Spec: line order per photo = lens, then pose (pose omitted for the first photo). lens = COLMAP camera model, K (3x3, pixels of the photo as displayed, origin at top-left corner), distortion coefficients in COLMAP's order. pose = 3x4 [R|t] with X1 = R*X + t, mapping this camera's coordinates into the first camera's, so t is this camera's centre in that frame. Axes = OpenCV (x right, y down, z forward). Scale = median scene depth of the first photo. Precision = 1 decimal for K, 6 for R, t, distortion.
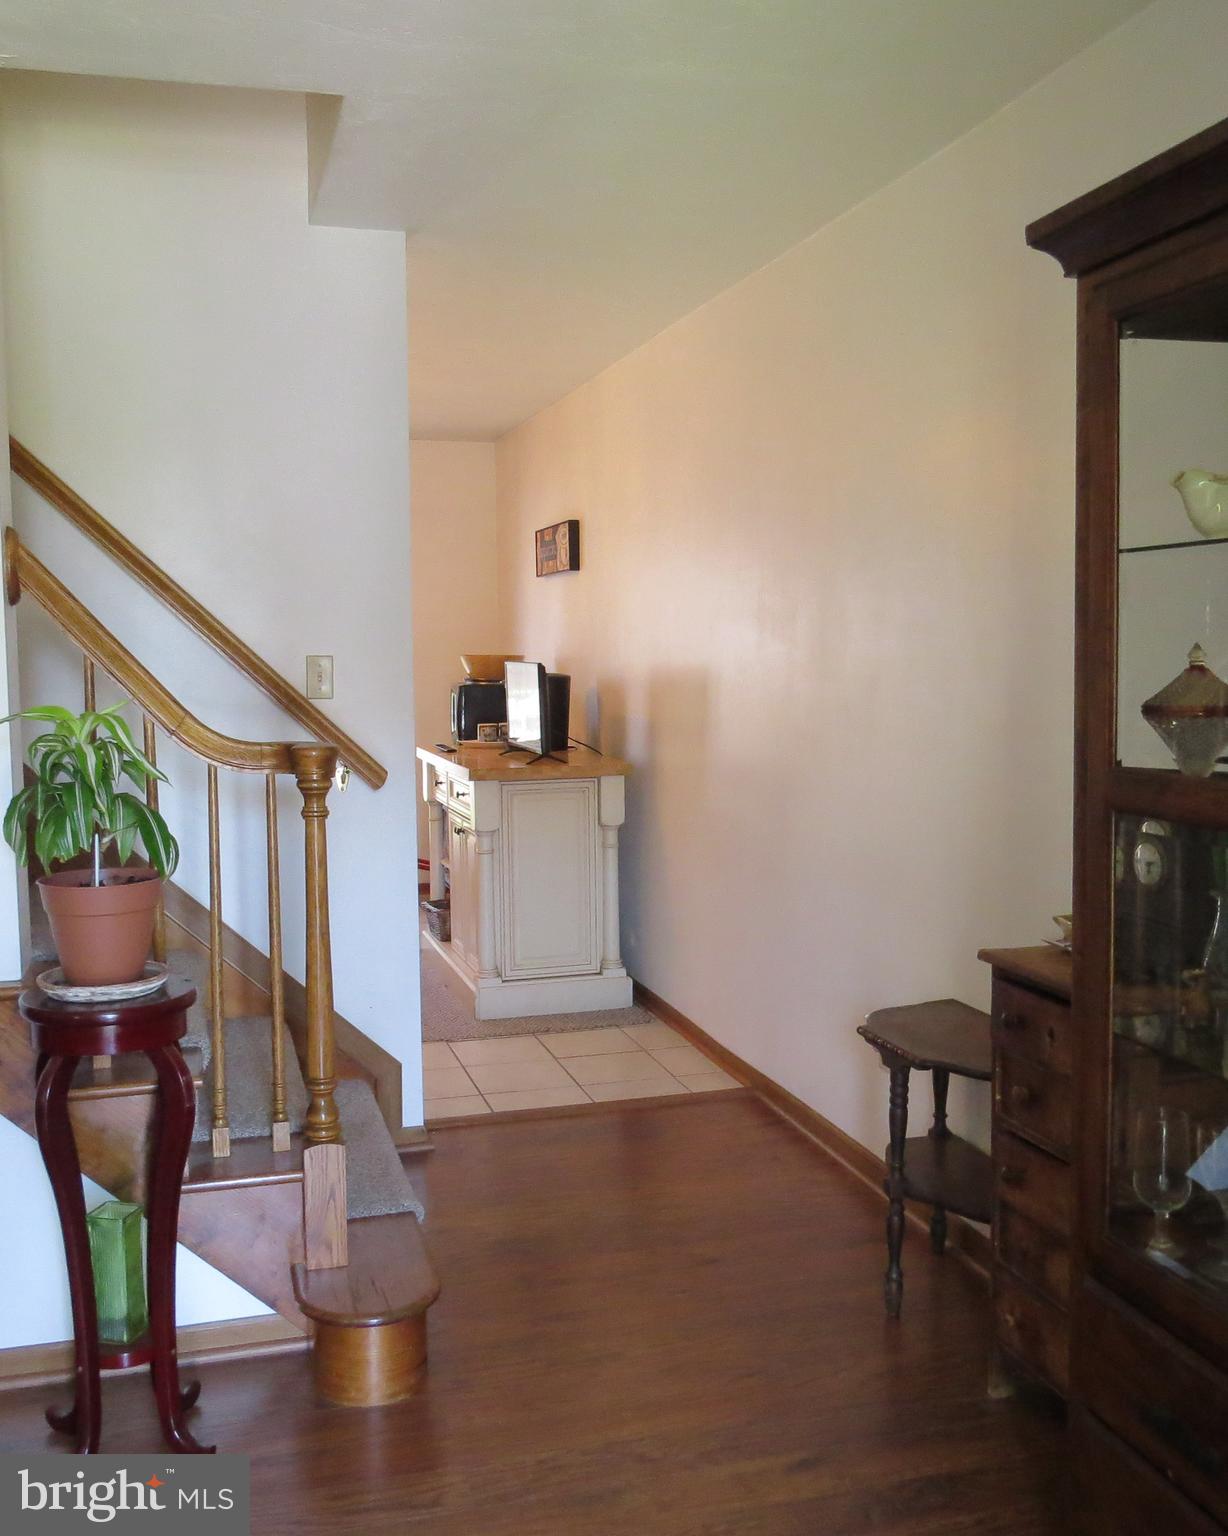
lens RADIAL K [[1459.2, 0, 603.1], [0, 1459.2, 766.5], [0, 0, 1]] dist [-0.023491, 0.000000]
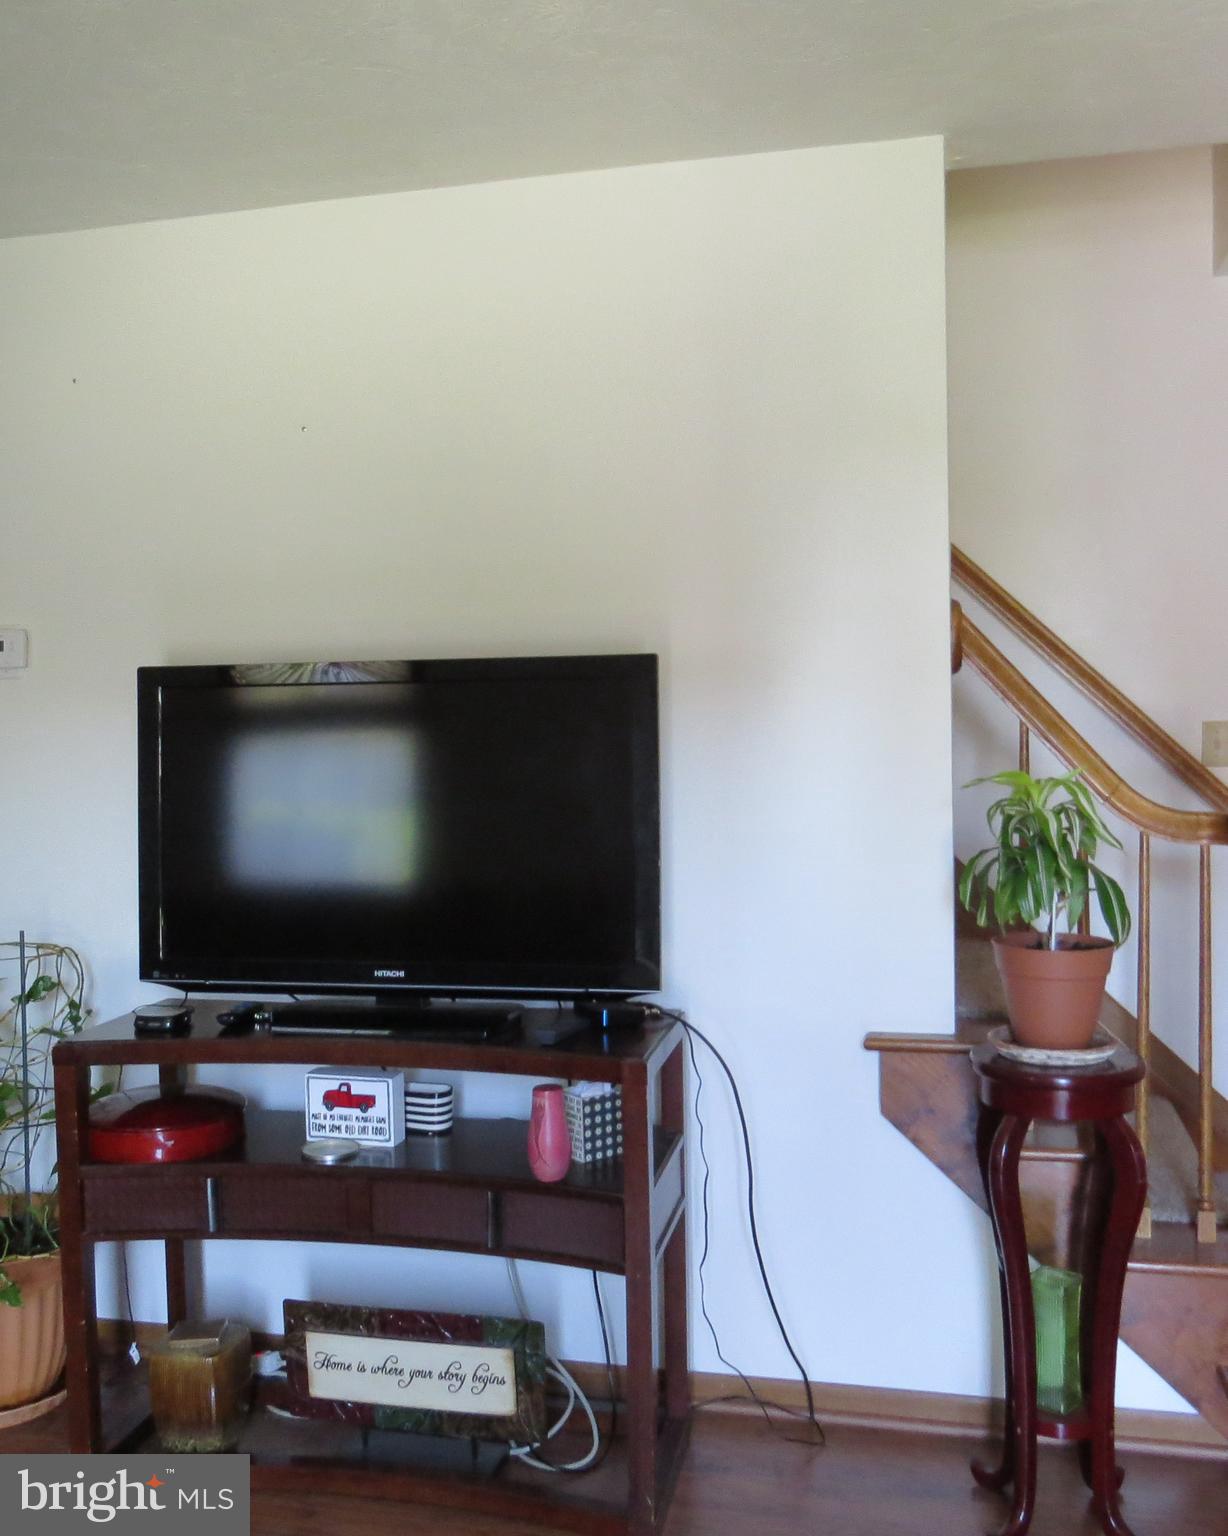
lens RADIAL K [[1459.2, 0, 610.1], [0, 1459.2, 768.7], [0, 0, 1]] dist [-0.023491, 0.000000]
pose [[0.872183, 0.014349, -0.488969, -0.117466], [-0.035612, 0.998780, -0.034213, 0.001880], [0.487881, 0.047254, 0.871630, -0.034907]]
